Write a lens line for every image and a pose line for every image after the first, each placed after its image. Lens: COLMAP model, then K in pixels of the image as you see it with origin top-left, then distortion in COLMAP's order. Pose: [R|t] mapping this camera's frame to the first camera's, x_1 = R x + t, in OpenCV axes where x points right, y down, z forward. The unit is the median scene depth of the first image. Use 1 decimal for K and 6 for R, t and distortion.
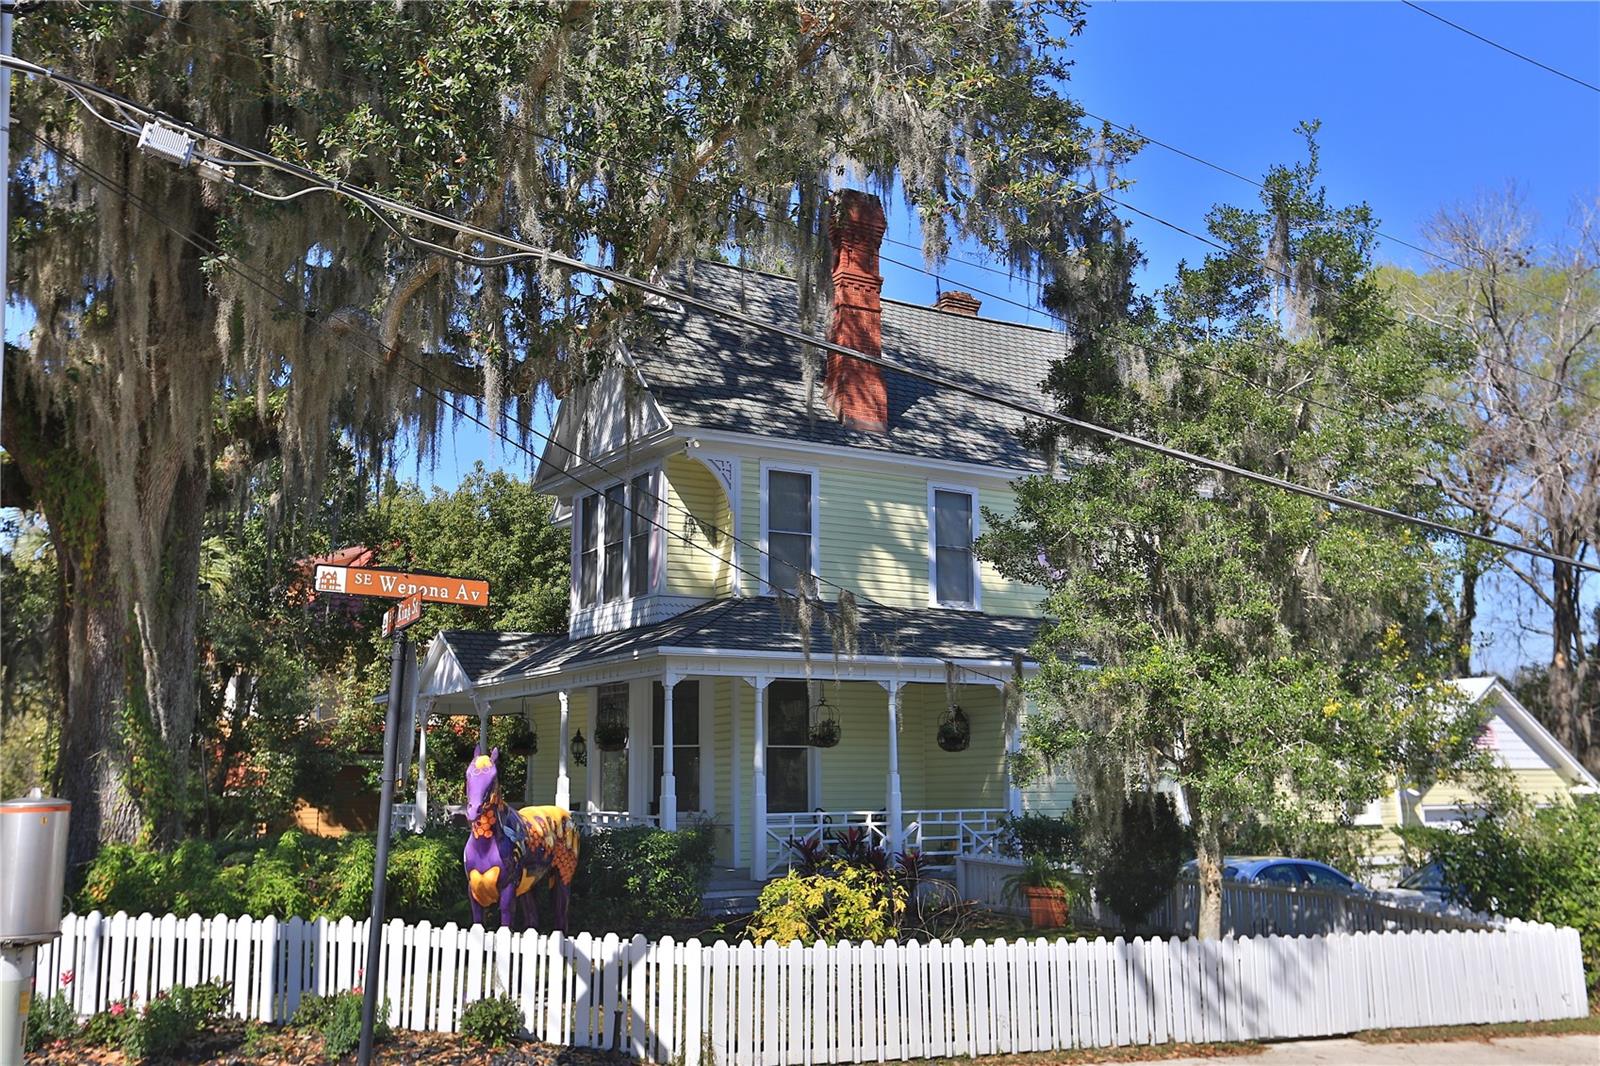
lens RADIAL K [[1528.4, 0, 796.9], [0, 1528.4, 488.7], [0, 0, 1]] dist [-0.008214, -0.005352]
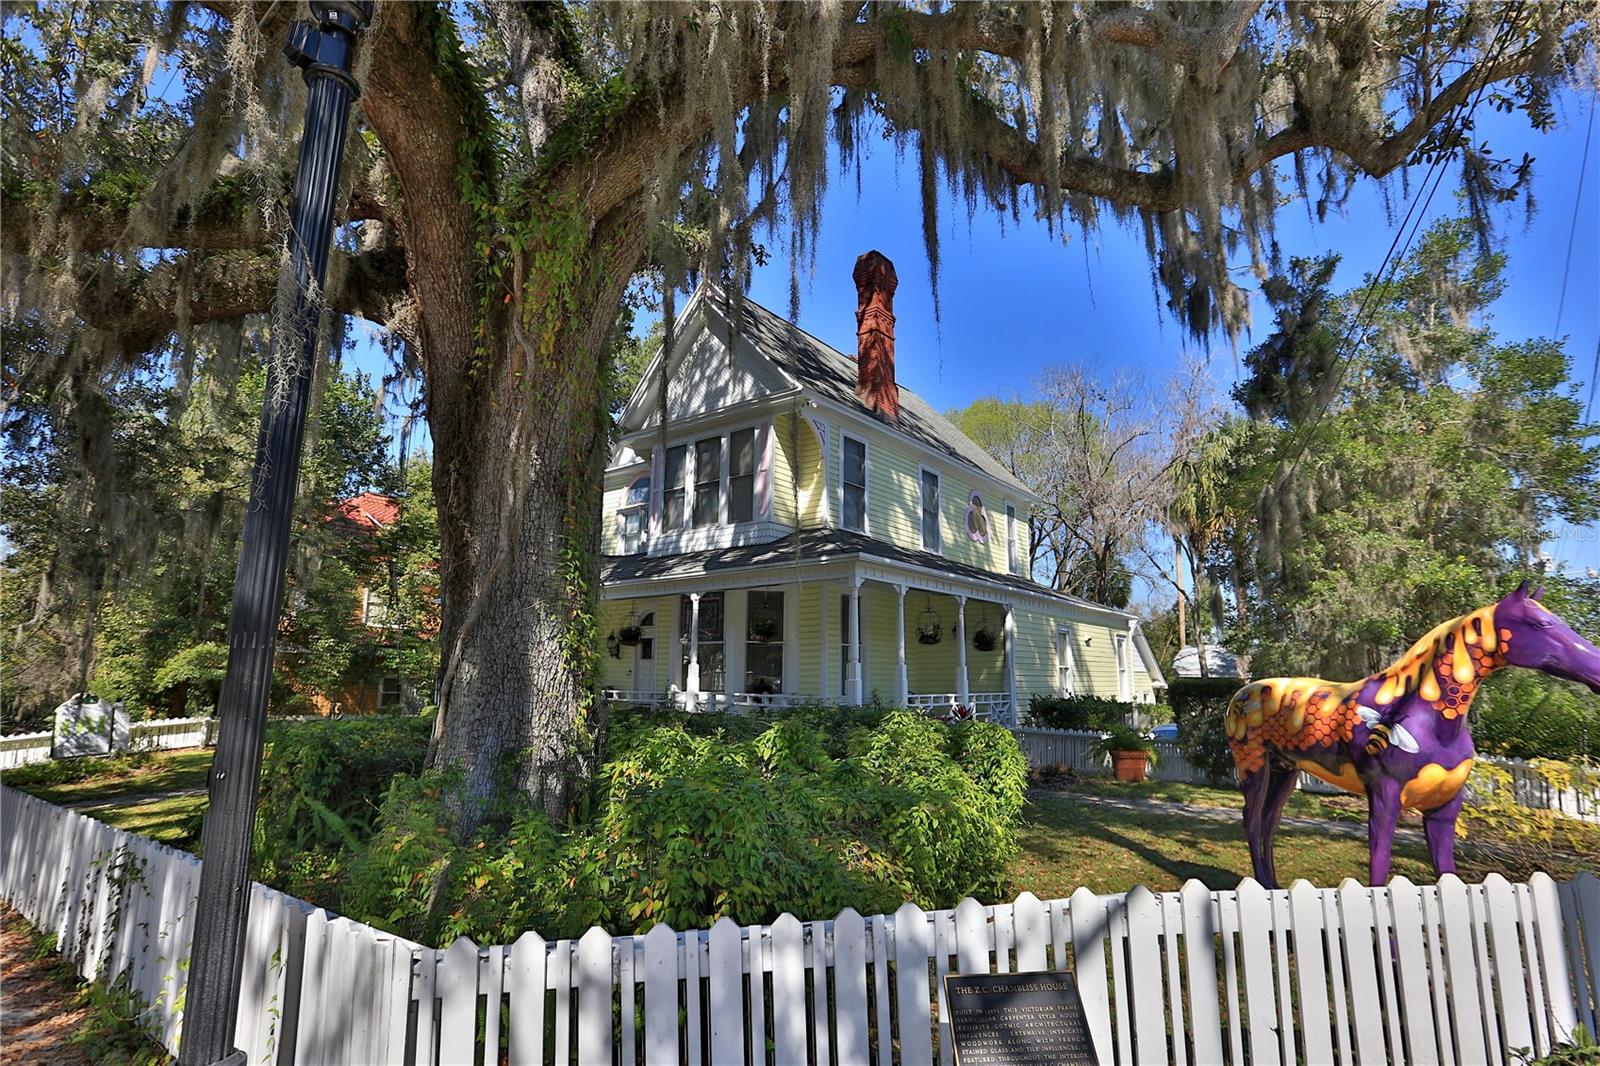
lens RADIAL K [[798.7, 0, 800.0], [0, 798.7, 533.0], [0, 0, 1]] dist [-0.067654, 0.026840]
pose [[0.937396, 0.081884, 0.338503, -0.275246], [-0.084394, 0.996406, -0.007324, 0.077902], [-0.337886, -0.021702, 0.940937, 0.352565]]
